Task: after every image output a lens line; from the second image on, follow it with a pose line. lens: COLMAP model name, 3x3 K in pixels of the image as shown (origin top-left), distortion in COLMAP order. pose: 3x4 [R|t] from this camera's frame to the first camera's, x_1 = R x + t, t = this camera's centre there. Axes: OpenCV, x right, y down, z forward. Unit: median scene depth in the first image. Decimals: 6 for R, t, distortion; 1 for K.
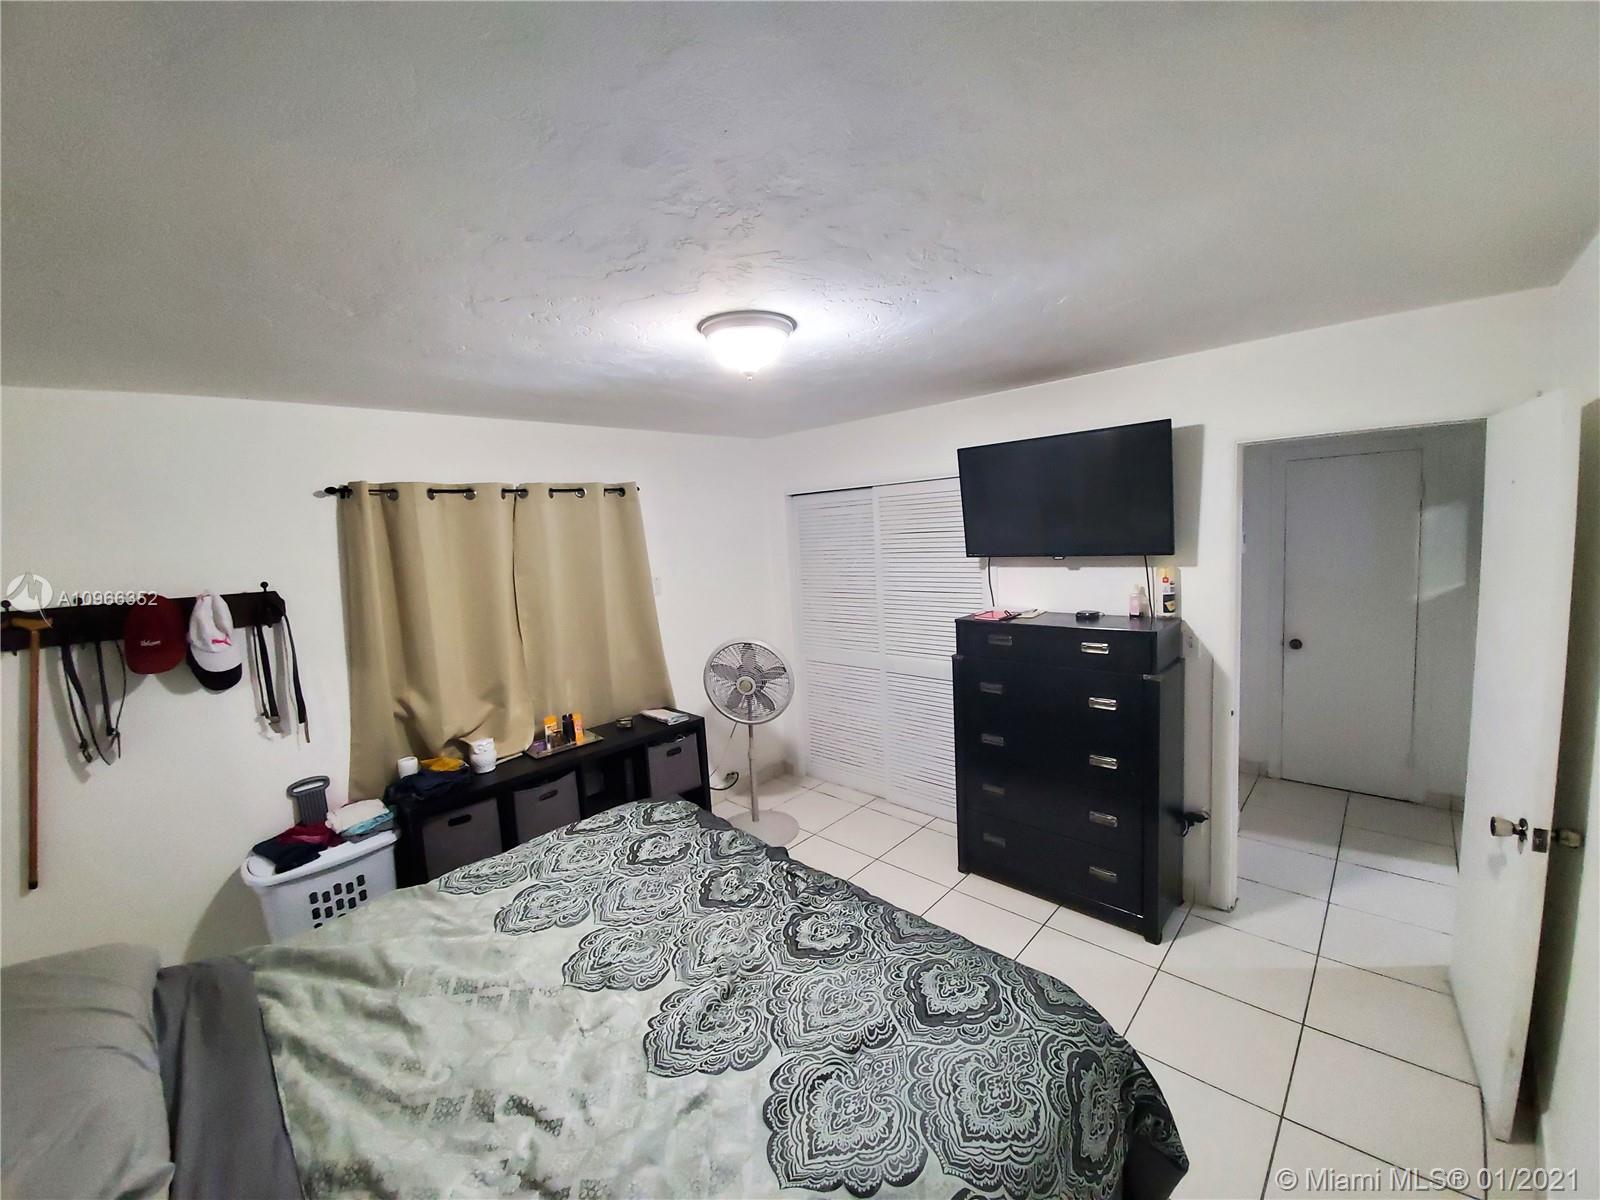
lens RADIAL K [[635.8, 0, 805.7], [0, 635.8, 591.5], [0, 0, 1]] dist [0.016542, -0.019597]
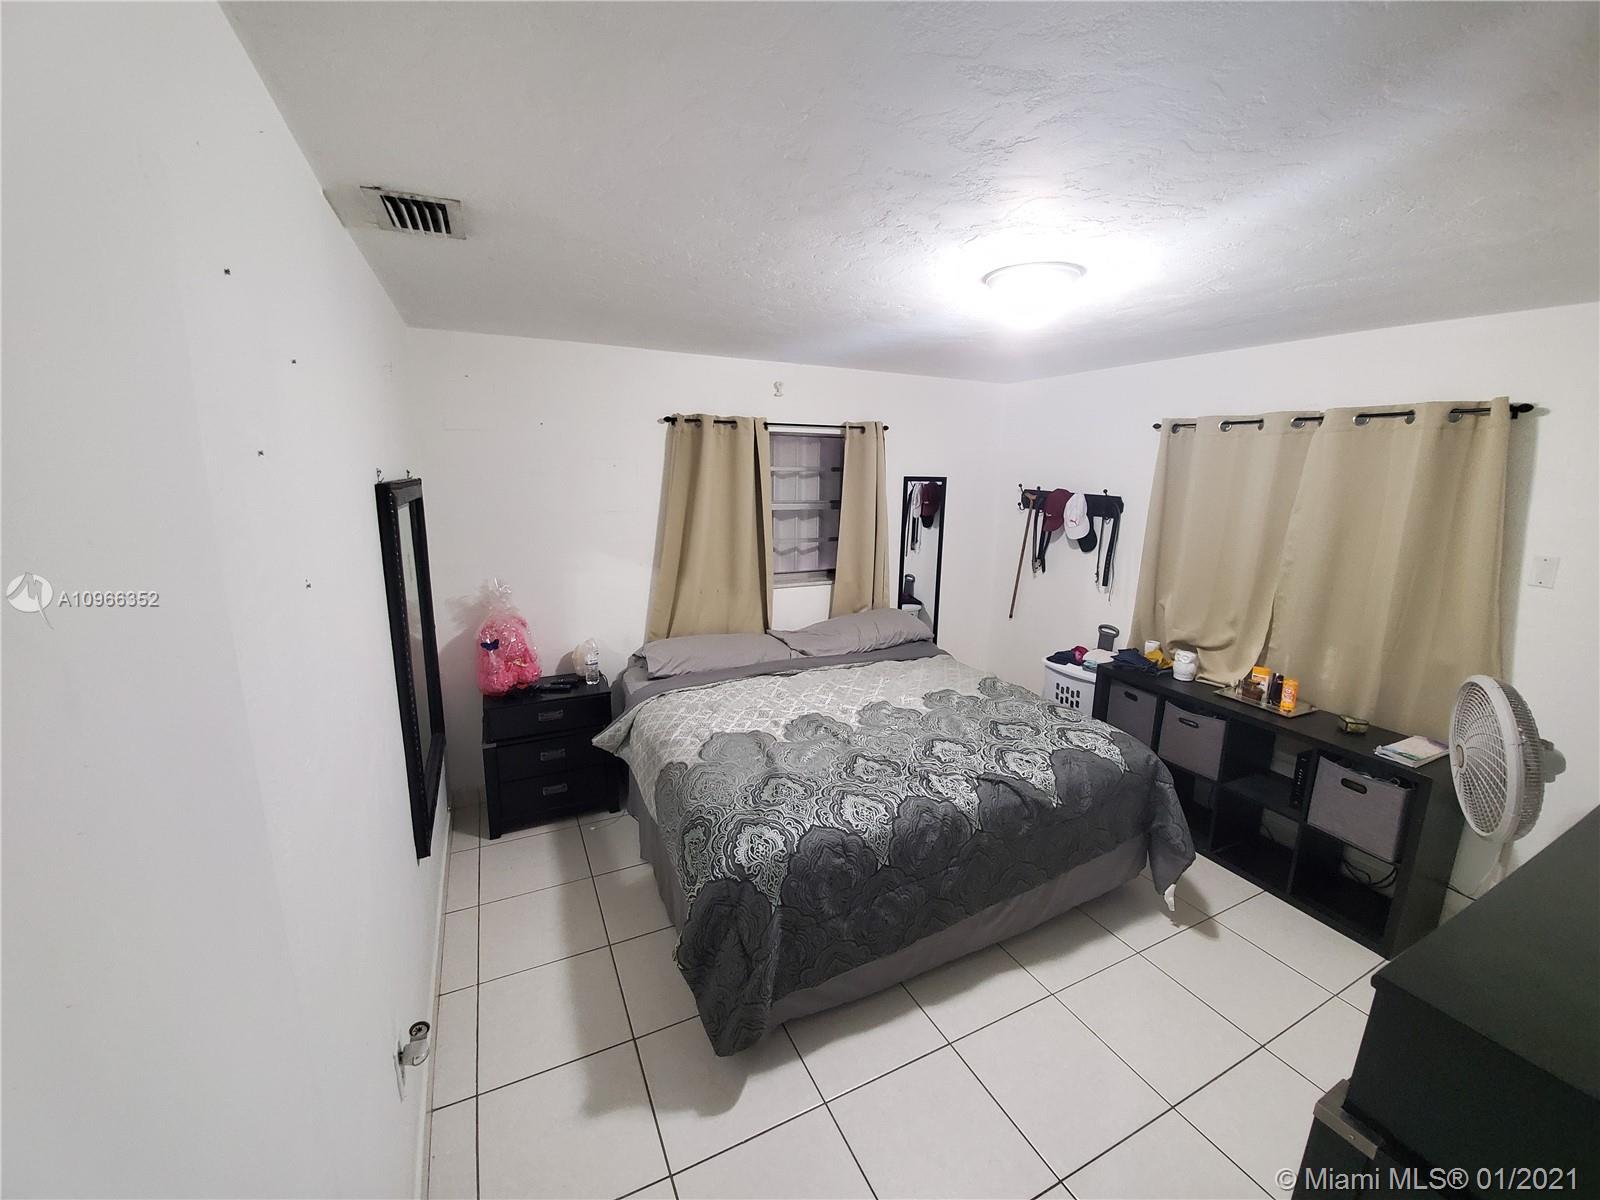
lens RADIAL K [[635.8, 0, 805.7], [0, 635.8, 591.5], [0, 0, 1]] dist [0.016542, -0.019597]
pose [[-0.348551, 0.233864, -0.907645, 0.847669], [-0.092175, 0.955125, 0.281495, -0.144503], [0.932747, 0.181777, -0.311353, 0.835714]]
